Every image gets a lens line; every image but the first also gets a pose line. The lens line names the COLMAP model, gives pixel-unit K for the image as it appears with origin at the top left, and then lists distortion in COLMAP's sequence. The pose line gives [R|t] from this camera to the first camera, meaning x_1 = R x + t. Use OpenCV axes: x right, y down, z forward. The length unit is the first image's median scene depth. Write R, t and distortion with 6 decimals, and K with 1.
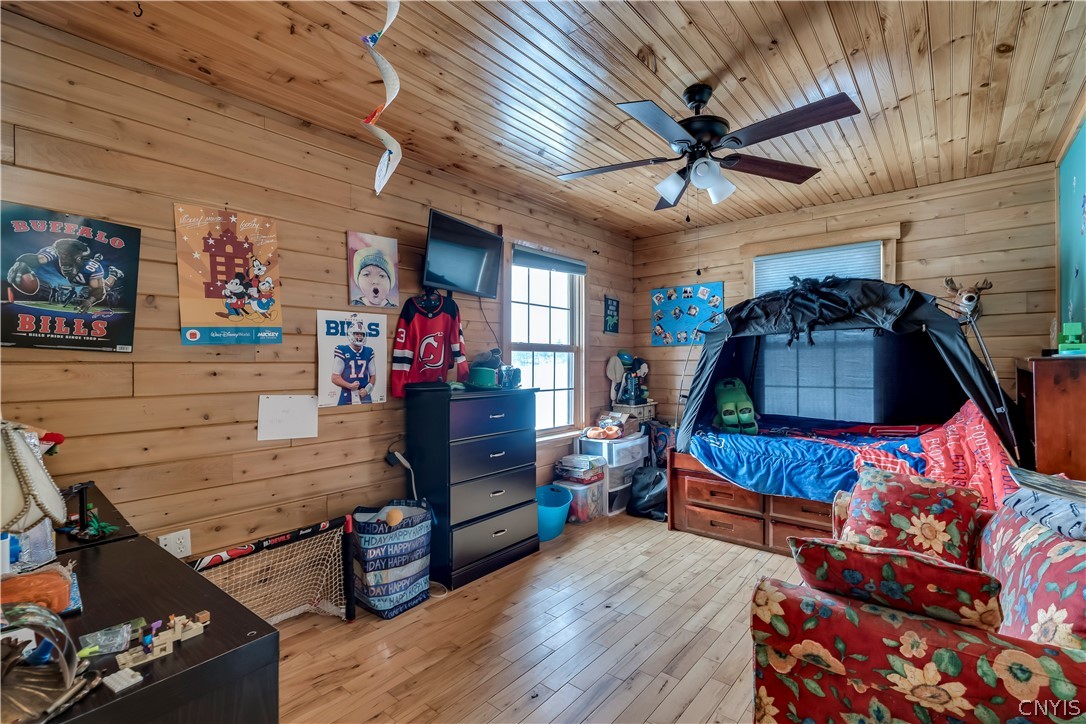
lens RADIAL K [[493.6, 0, 539.9], [0, 493.6, 359.3], [0, 0, 1]] dist [-0.012114, 0.003539]
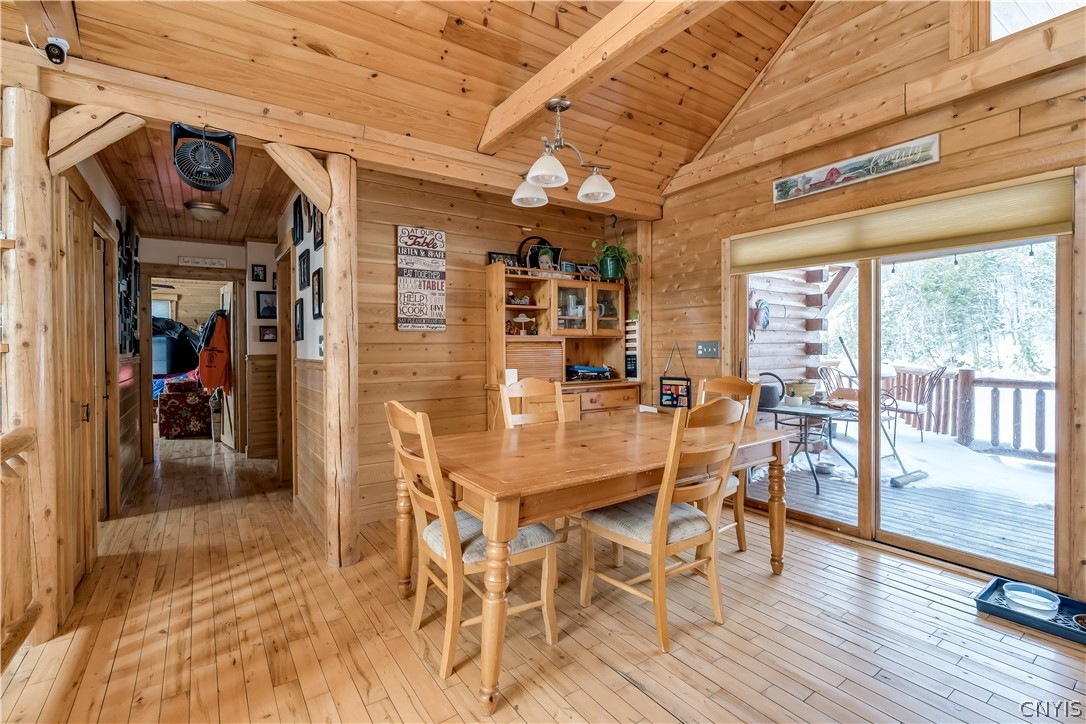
lens RADIAL K [[493.6, 0, 550.8], [0, 493.6, 344.1], [0, 0, 1]] dist [-0.012114, 0.003539]
pose [[0.247892, -0.005741, 0.968771, -1.577178], [0.005568, 0.999974, 0.004502, -0.024336], [-0.968772, 0.004278, 0.247918, -1.899678]]
